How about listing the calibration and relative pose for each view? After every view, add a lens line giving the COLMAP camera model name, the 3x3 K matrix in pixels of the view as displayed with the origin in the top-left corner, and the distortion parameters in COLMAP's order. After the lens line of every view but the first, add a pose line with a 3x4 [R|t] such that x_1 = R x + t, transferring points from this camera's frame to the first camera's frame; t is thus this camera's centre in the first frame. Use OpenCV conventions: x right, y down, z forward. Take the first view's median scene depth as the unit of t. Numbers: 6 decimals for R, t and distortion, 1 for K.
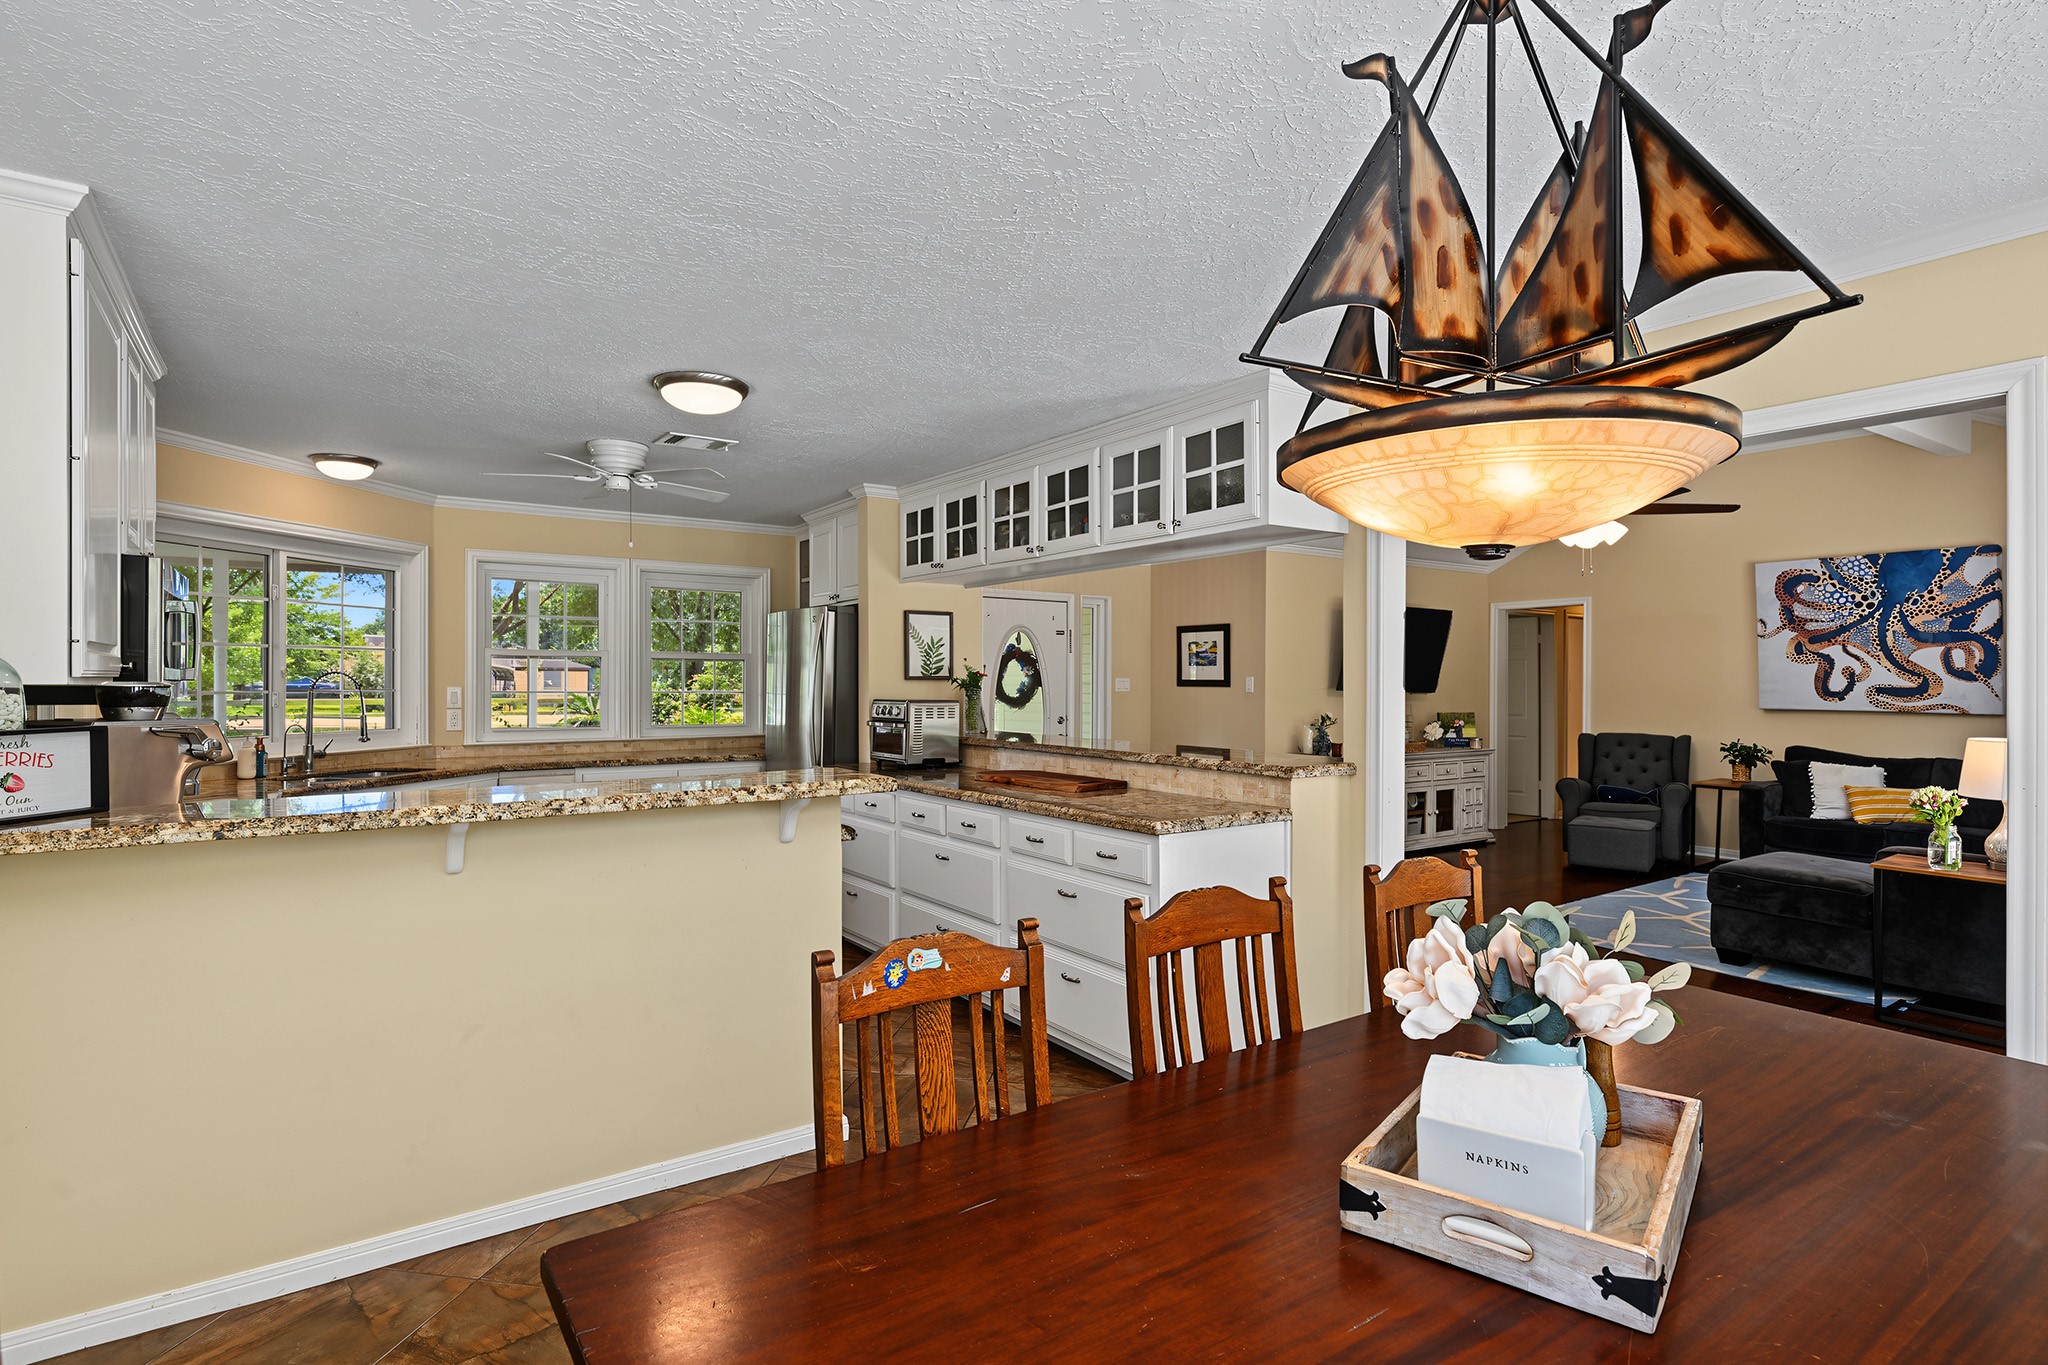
lens RADIAL K [[1034.5, 0, 1016.6], [0, 1034.5, 689.4], [0, 0, 1]] dist [0.001578, 0.001306]
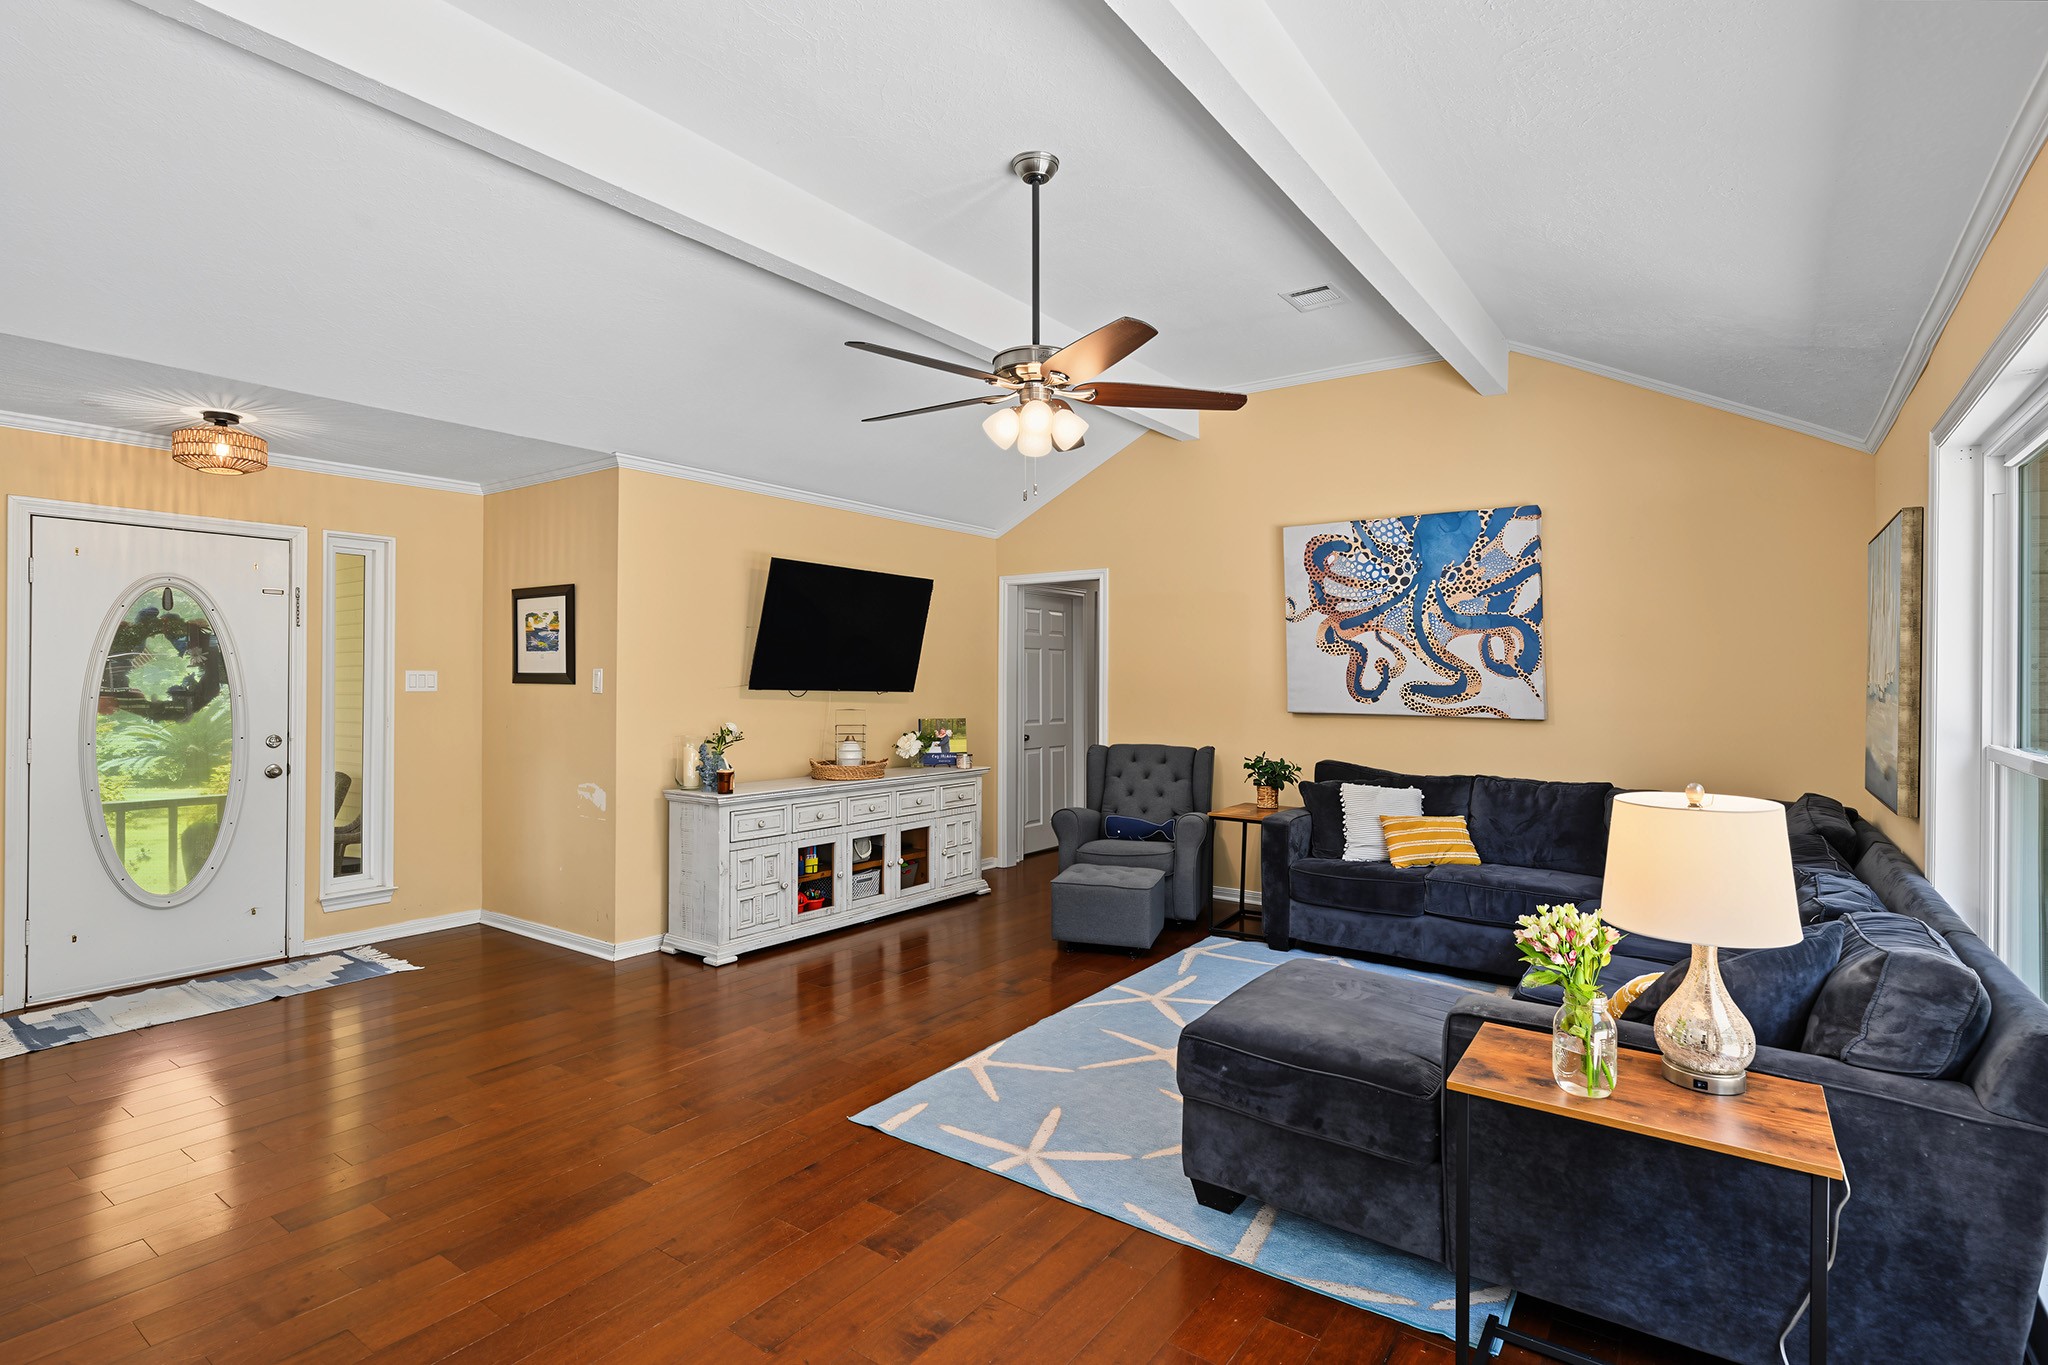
lens RADIAL K [[999.5, 0, 1014.8], [0, 999.5, 678.4], [0, 0, 1]] dist [-0.000393, 0.000715]
pose [[0.944498, 0.001663, 0.328514, 0.292283], [0.000695, 0.999975, -0.007058, -0.001769], [-0.328518, 0.006894, 0.944473, 0.377782]]
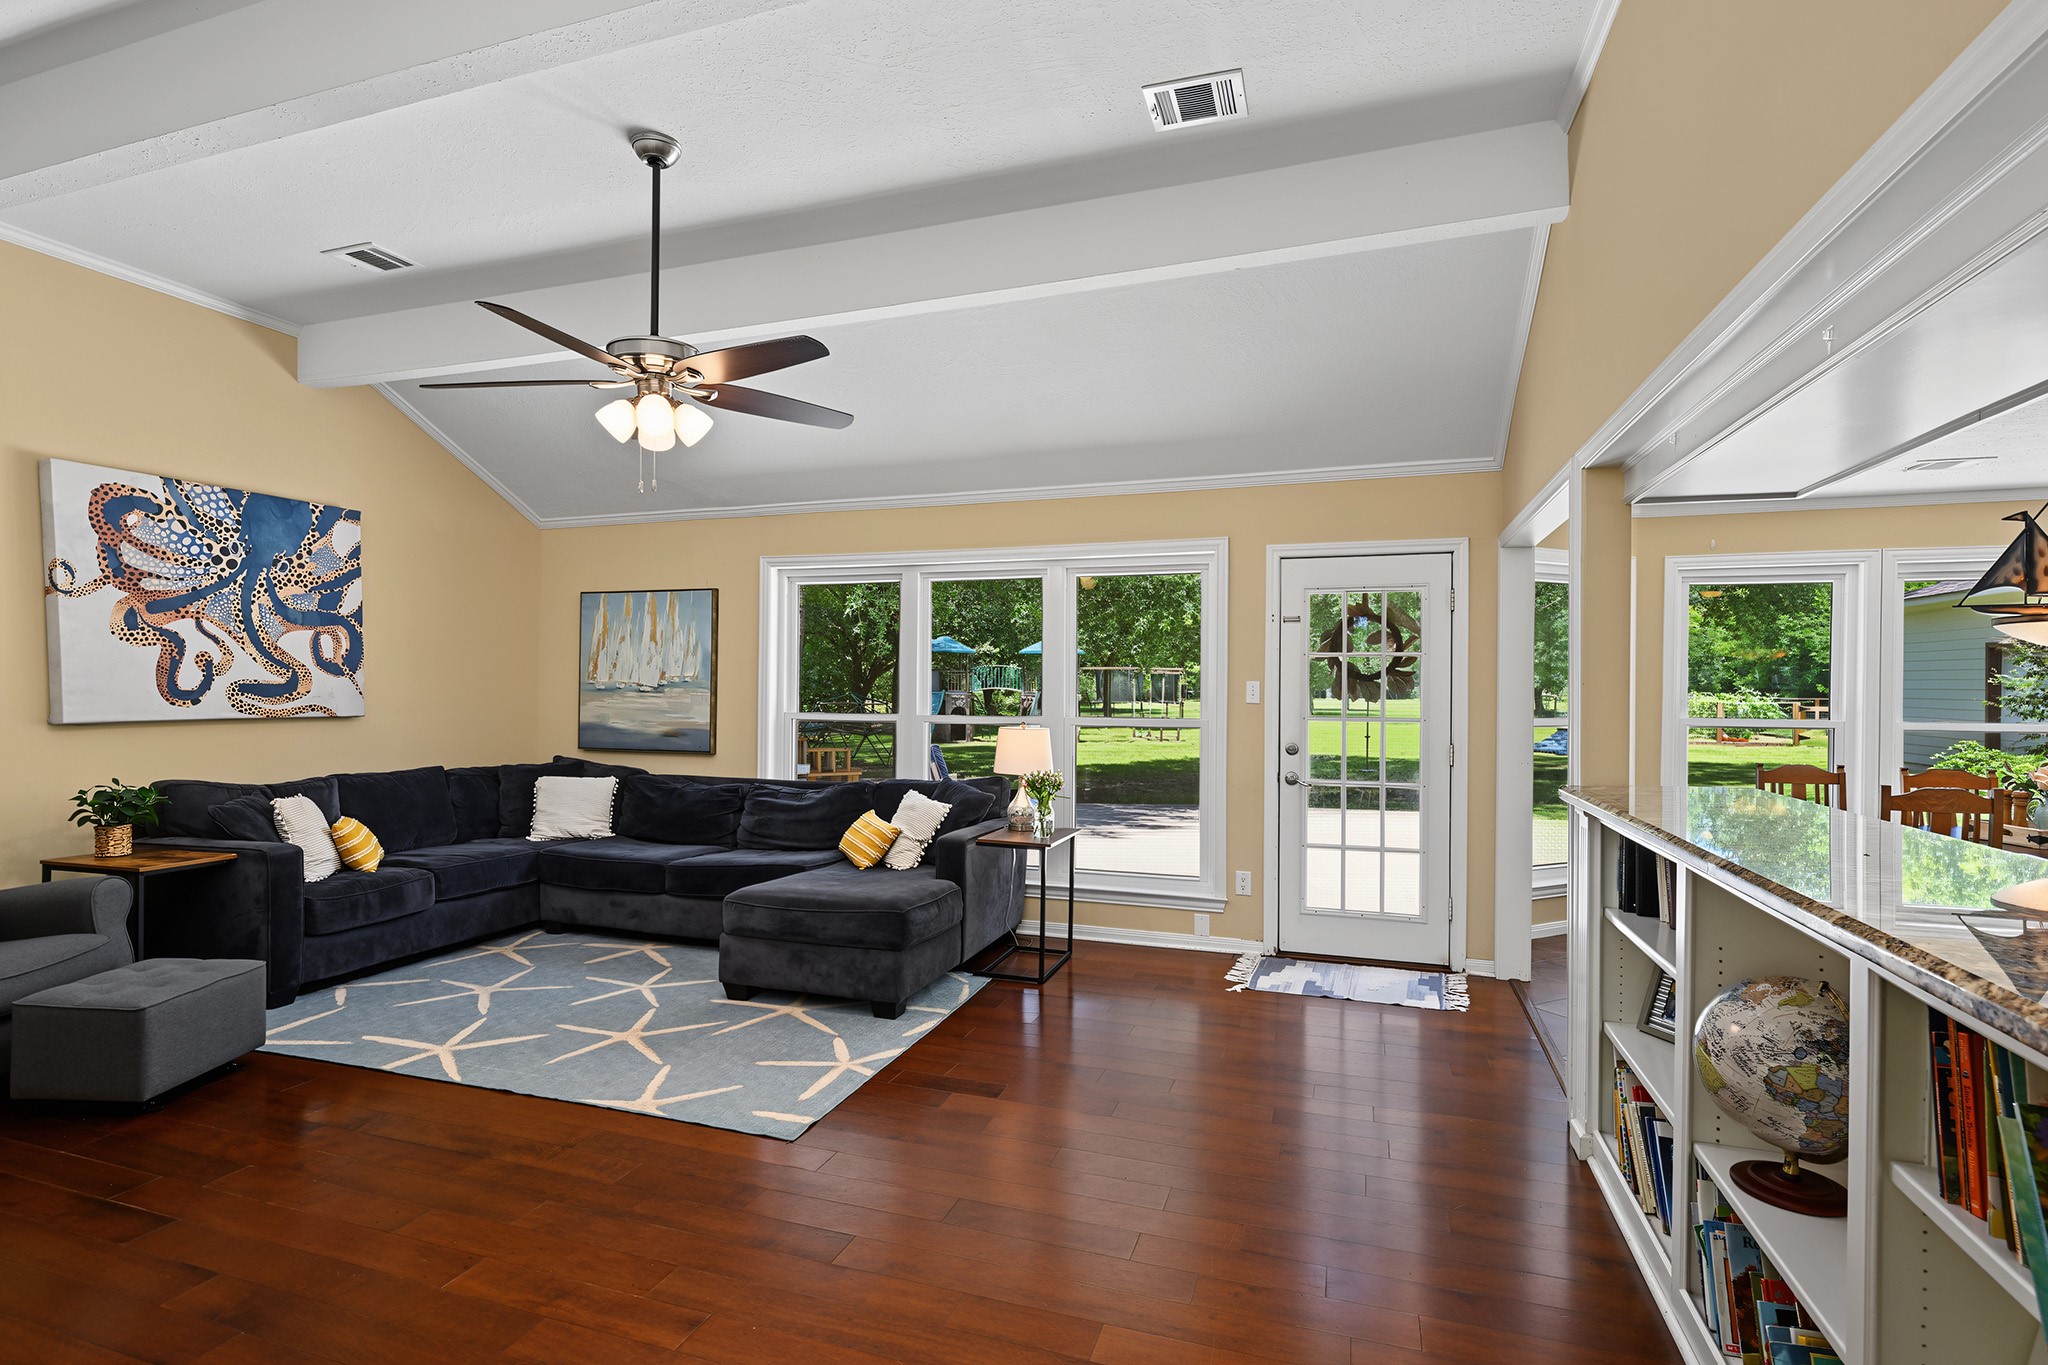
lens RADIAL K [[1016.6, 0, 1024.0], [0, 1016.6, 682.5], [0, 0, 1]] dist [0.001168, 0.000194]
pose [[-0.595358, -0.005459, 0.803442, -0.024395], [-0.001910, 0.999984, 0.005379, -0.007417], [-0.803458, 0.001668, -0.595359, 0.974443]]
